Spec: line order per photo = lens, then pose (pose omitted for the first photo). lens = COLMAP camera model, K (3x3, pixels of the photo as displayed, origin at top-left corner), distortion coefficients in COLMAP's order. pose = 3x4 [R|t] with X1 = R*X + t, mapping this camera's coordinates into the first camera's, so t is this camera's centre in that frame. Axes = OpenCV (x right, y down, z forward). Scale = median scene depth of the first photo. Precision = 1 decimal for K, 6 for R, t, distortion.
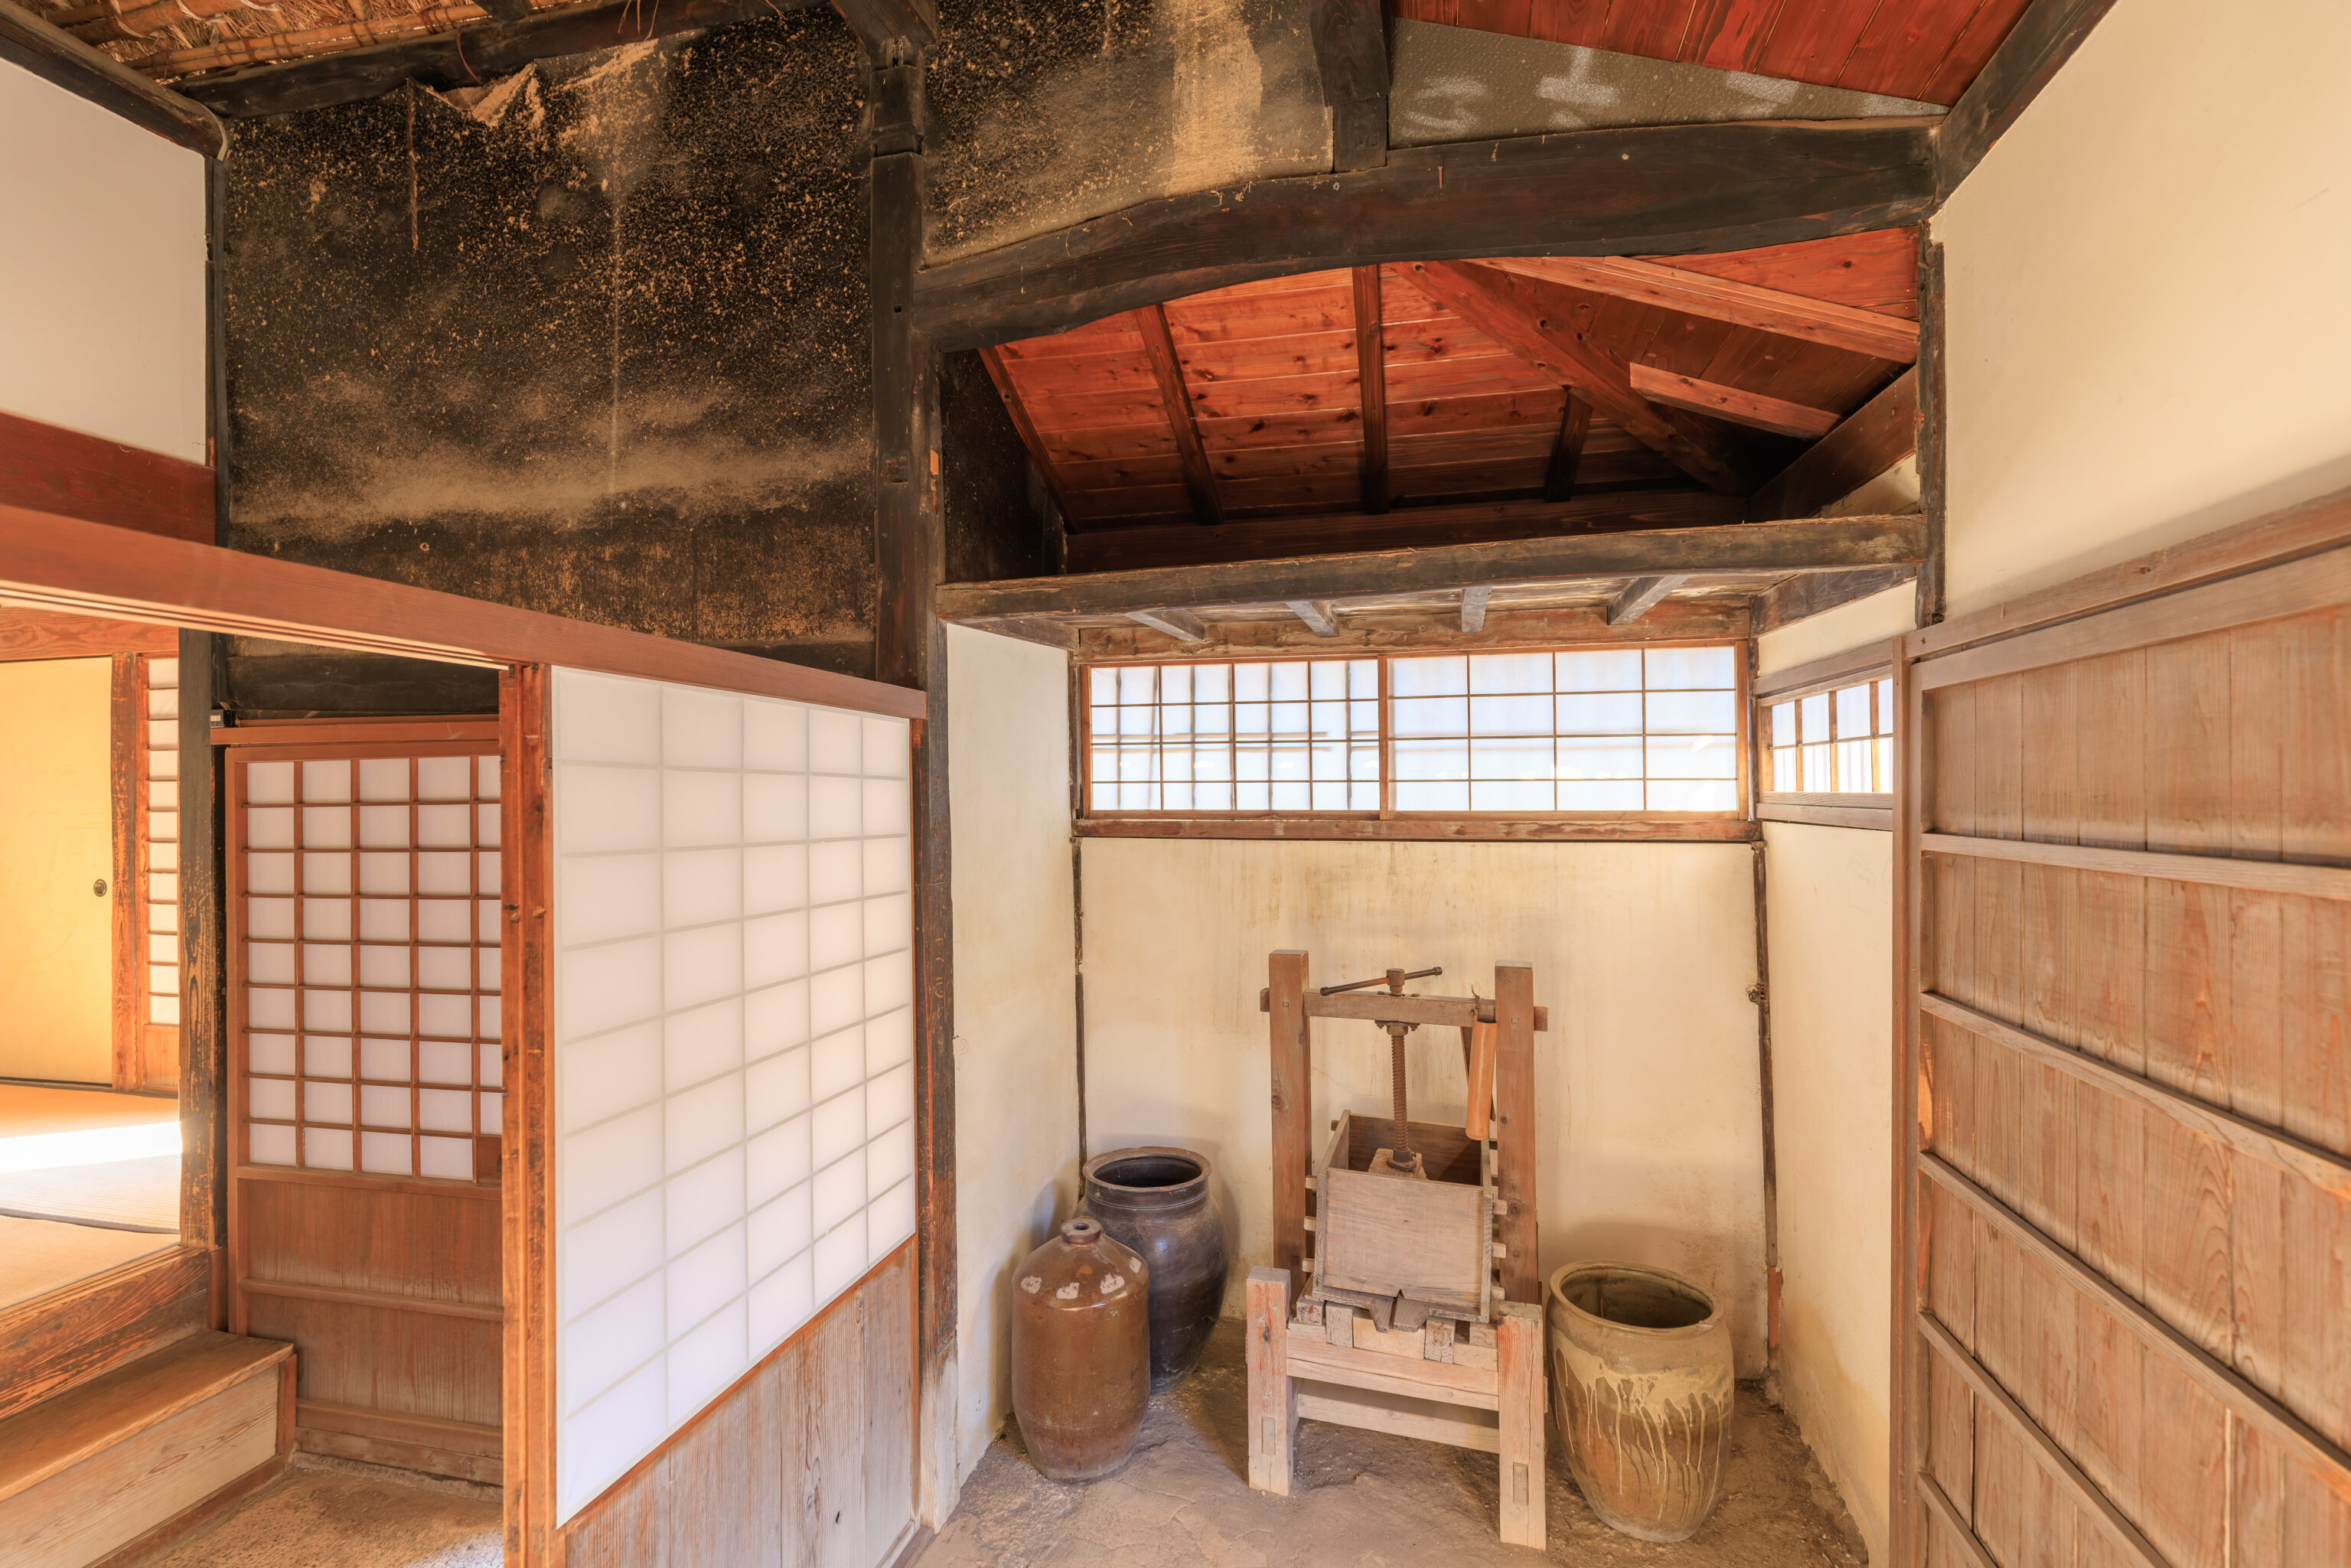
lens RADIAL K [[1040.7, 0, 1180.1], [0, 1040.7, 797.9], [0, 0, 1]] dist [-0.002208, 0.001428]
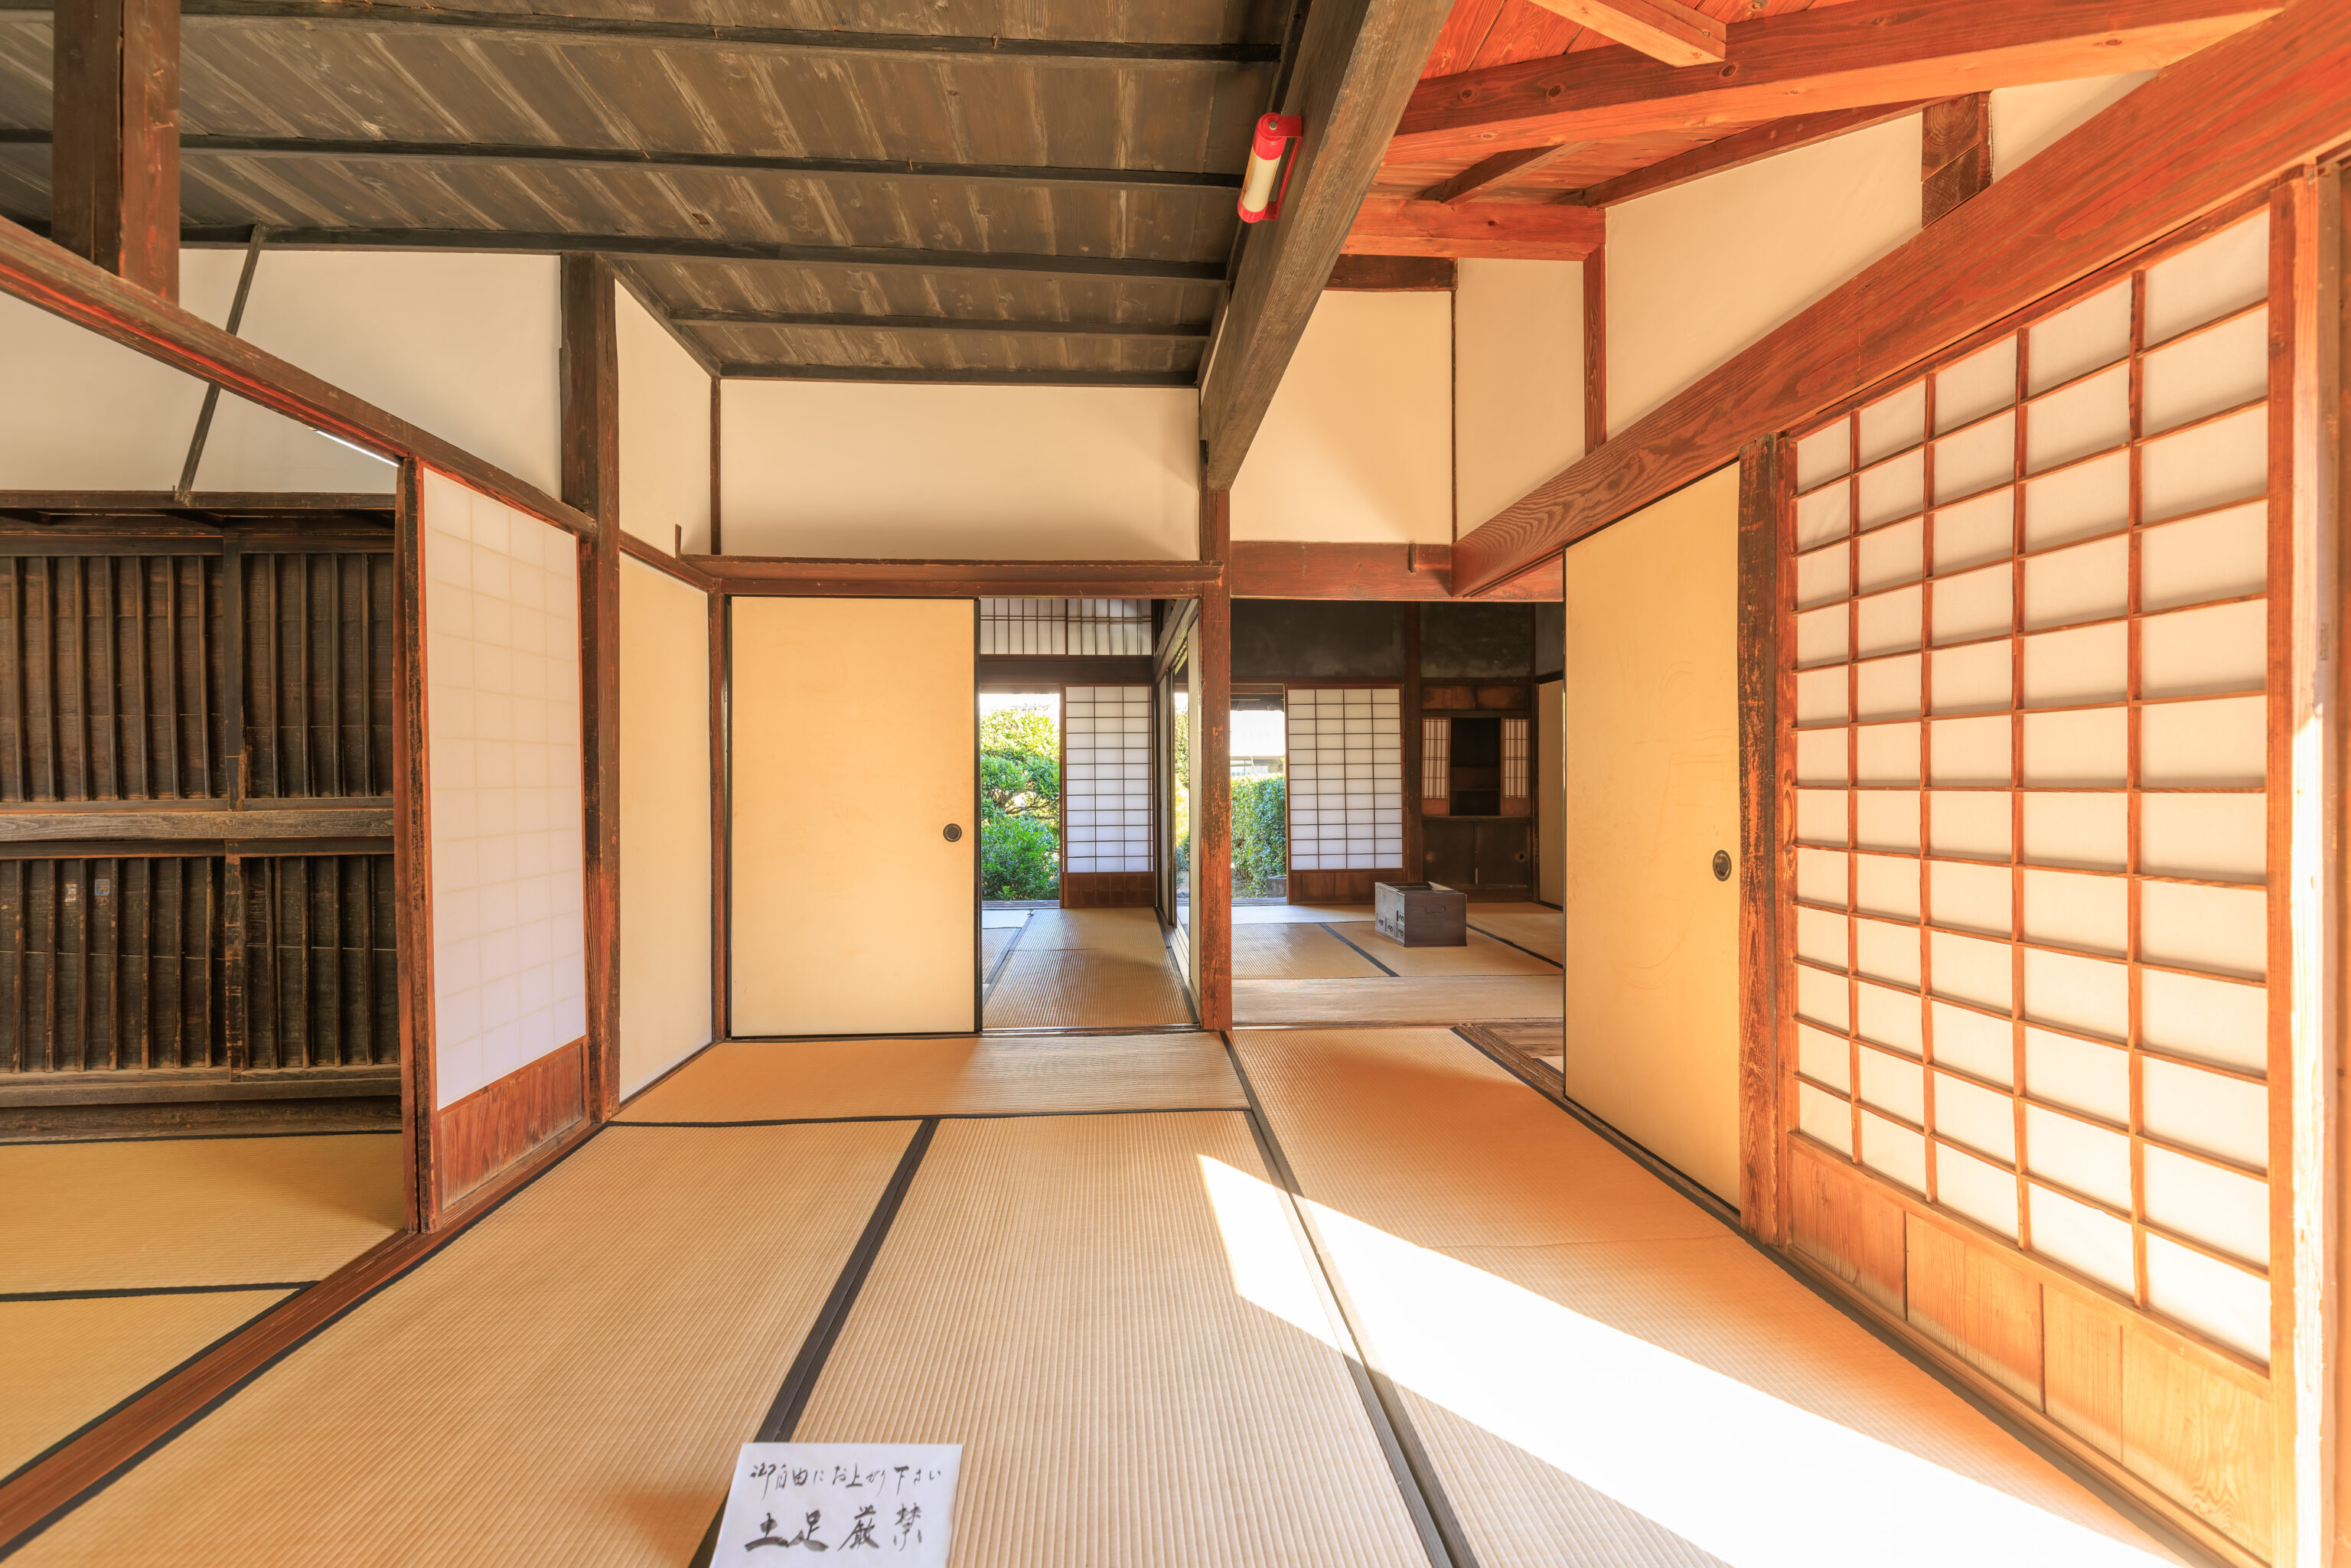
lens RADIAL K [[1040.7, 0, 1176.1], [0, 1040.7, 782.3], [0, 0, 1]] dist [-0.002208, 0.001428]
pose [[0.294991, 0.008012, -0.955466, -0.581443], [0.004978, 0.999938, 0.009922, 0.033090], [0.955487, -0.007683, 0.294933, 0.544871]]
